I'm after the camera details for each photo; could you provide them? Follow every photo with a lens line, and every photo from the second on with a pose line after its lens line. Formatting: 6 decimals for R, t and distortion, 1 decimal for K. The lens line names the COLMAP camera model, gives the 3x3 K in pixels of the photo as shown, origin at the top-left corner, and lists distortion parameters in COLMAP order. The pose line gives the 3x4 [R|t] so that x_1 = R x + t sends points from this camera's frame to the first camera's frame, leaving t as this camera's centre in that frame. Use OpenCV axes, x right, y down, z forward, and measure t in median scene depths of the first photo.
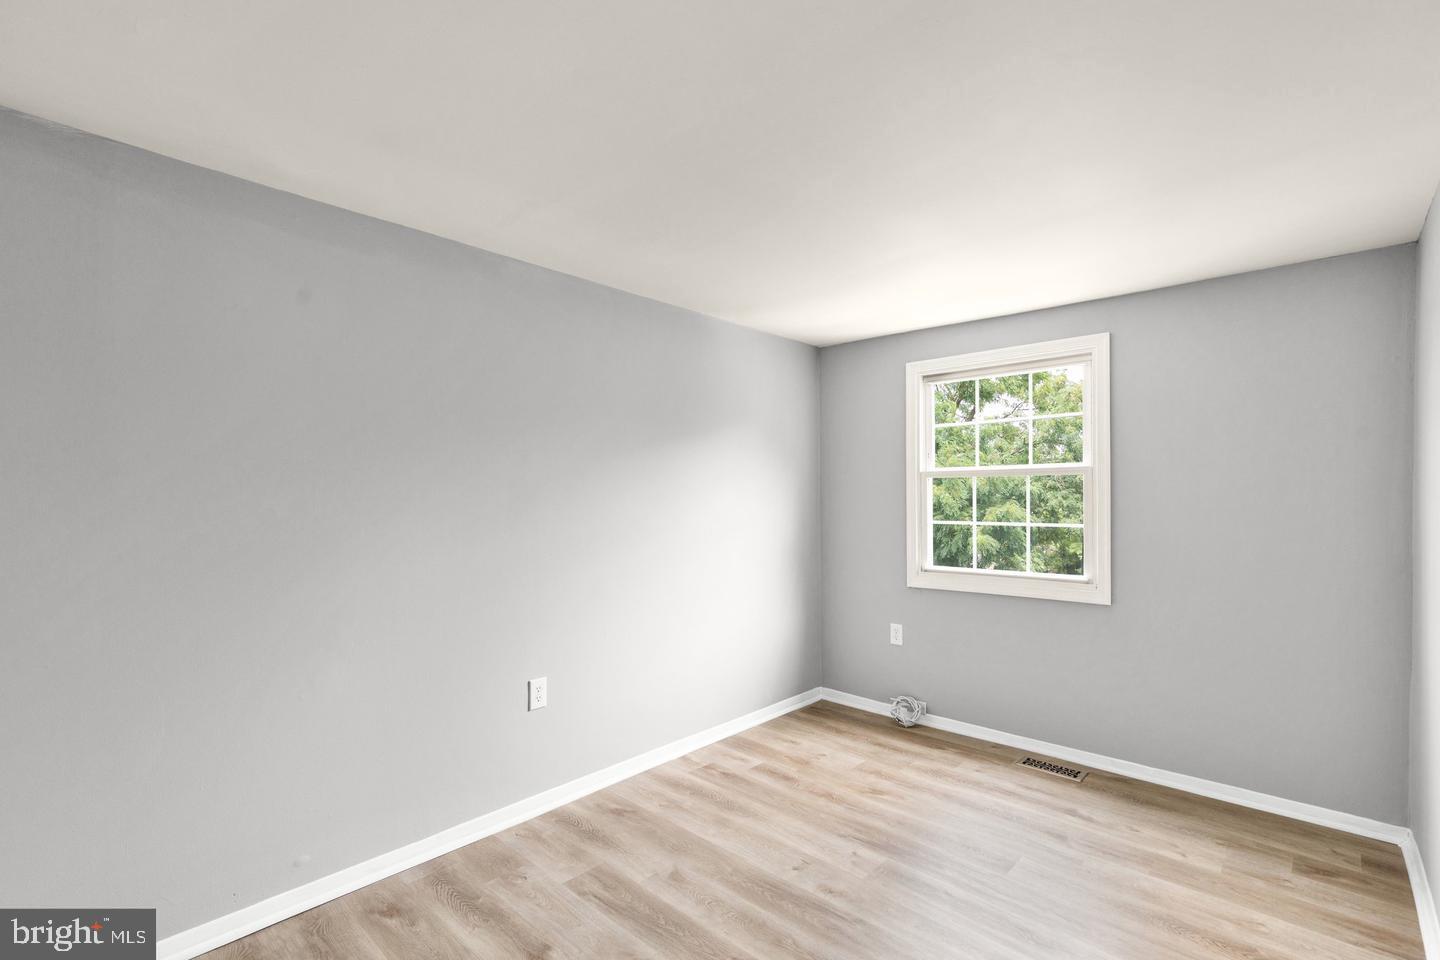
lens RADIAL K [[650.9, 0, 713.0], [0, 650.9, 487.2], [0, 0, 1]] dist [0.003573, 0.000271]
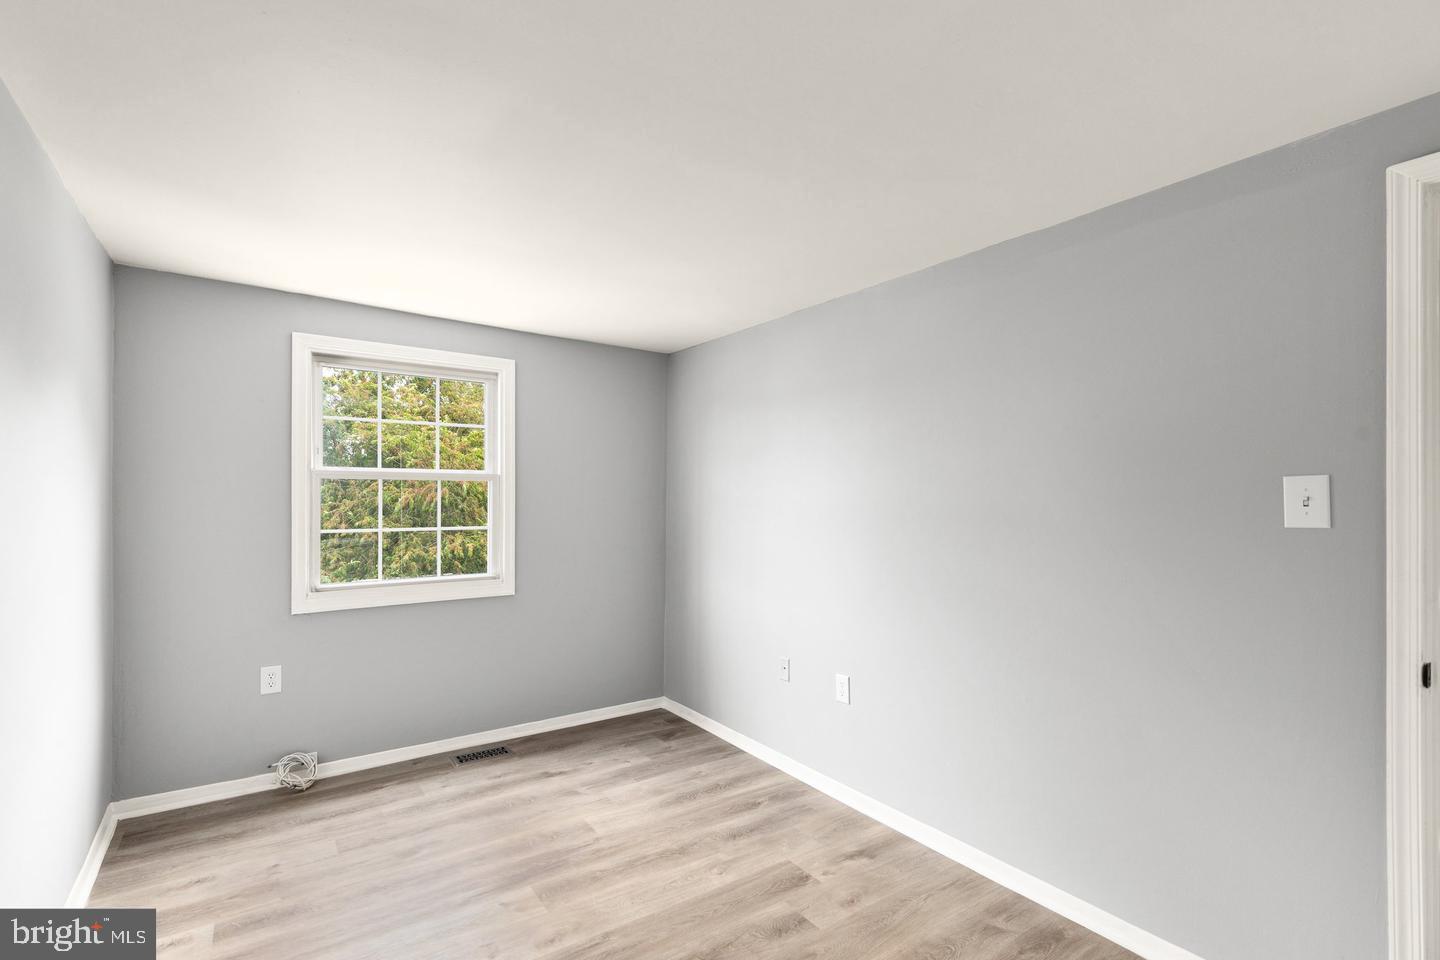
lens RADIAL K [[650.9, 0, 711.3], [0, 650.9, 490.9], [0, 0, 1]] dist [0.003573, 0.000271]
pose [[0.213128, 0.016913, 0.976878, -0.431461], [-0.017055, 0.999762, -0.013589, 0.005237], [-0.976875, -0.013765, 0.213366, 0.392167]]
